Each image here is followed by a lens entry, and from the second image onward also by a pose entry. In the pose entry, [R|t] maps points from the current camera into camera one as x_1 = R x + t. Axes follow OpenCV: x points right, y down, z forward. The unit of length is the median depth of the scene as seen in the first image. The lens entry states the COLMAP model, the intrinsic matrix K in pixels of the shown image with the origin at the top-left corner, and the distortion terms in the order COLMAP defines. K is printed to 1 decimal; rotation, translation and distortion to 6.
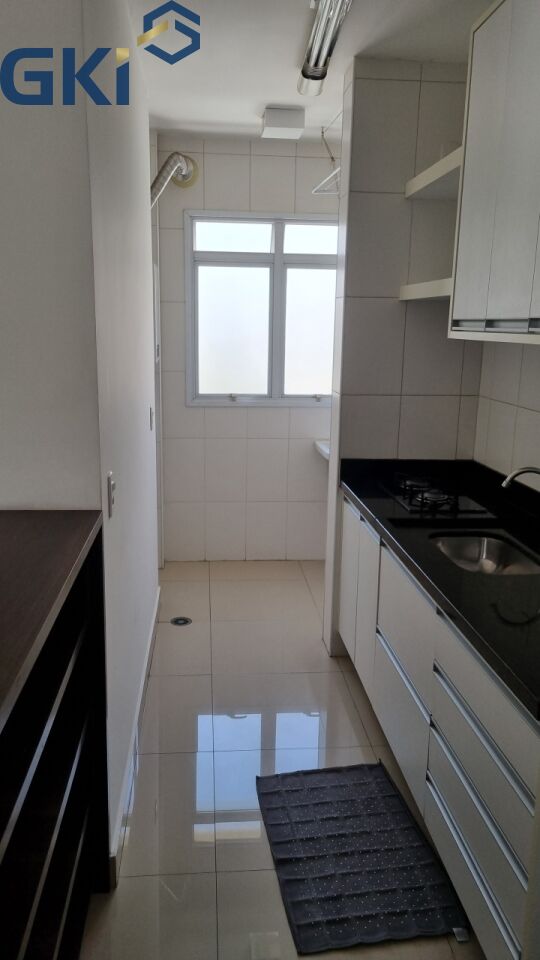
lens RADIAL K [[722.9, 0, 270.1], [0, 722.9, 485.2], [0, 0, 1]] dist [0.041620, -0.023794]
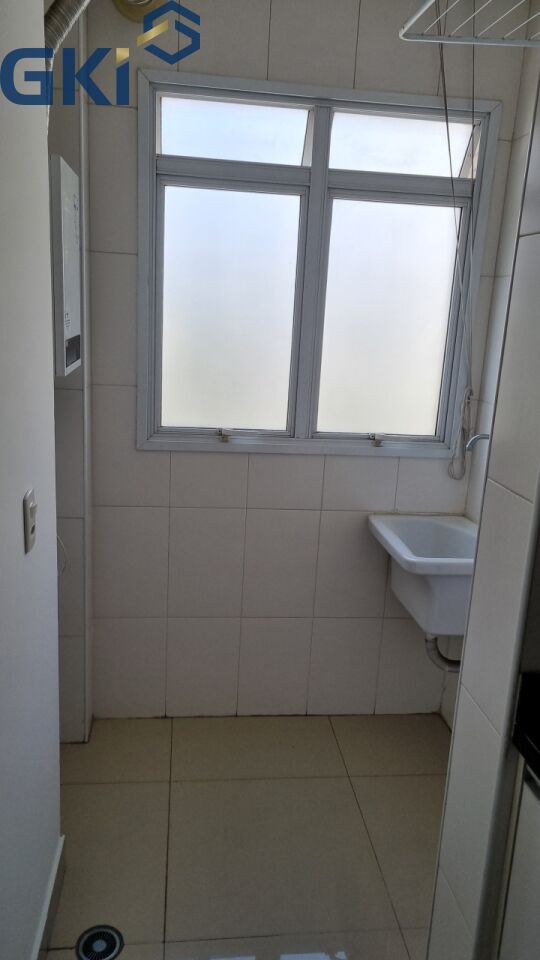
lens RADIAL K [[722.9, 0, 270.0], [0, 722.9, 474.1], [0, 0, 1]] dist [0.041620, -0.023794]
pose [[0.997621, 0.023159, 0.064934, -0.051252], [-0.026353, 0.998463, 0.048766, -0.119655], [-0.063705, -0.050361, 0.996697, 0.452084]]
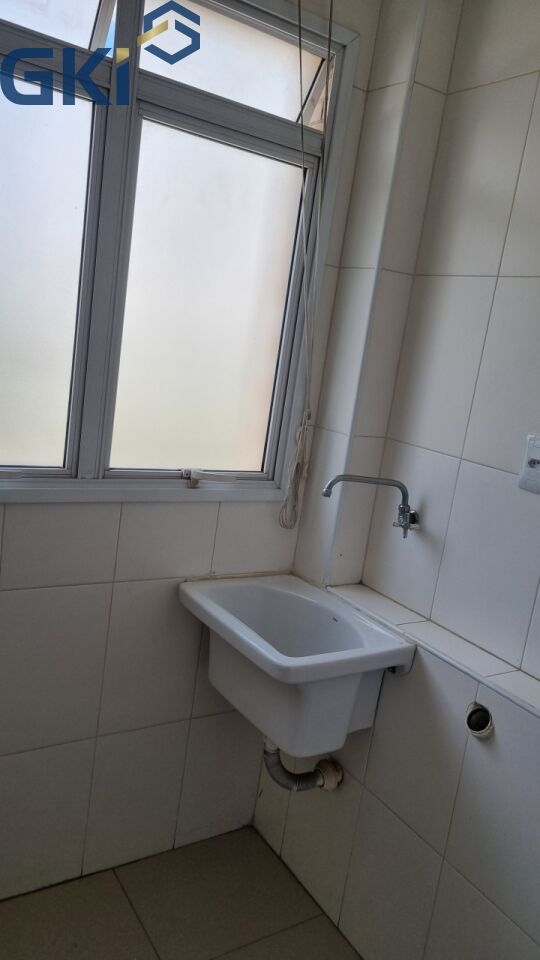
lens RADIAL K [[722.9, 0, 266.2], [0, 722.9, 482.7], [0, 0, 1]] dist [0.041620, -0.023794]
pose [[0.871667, 0.007892, 0.490034, -0.093148], [-0.032671, 0.998582, 0.042032, -0.137041], [-0.489008, -0.052648, 0.870689, 0.638741]]
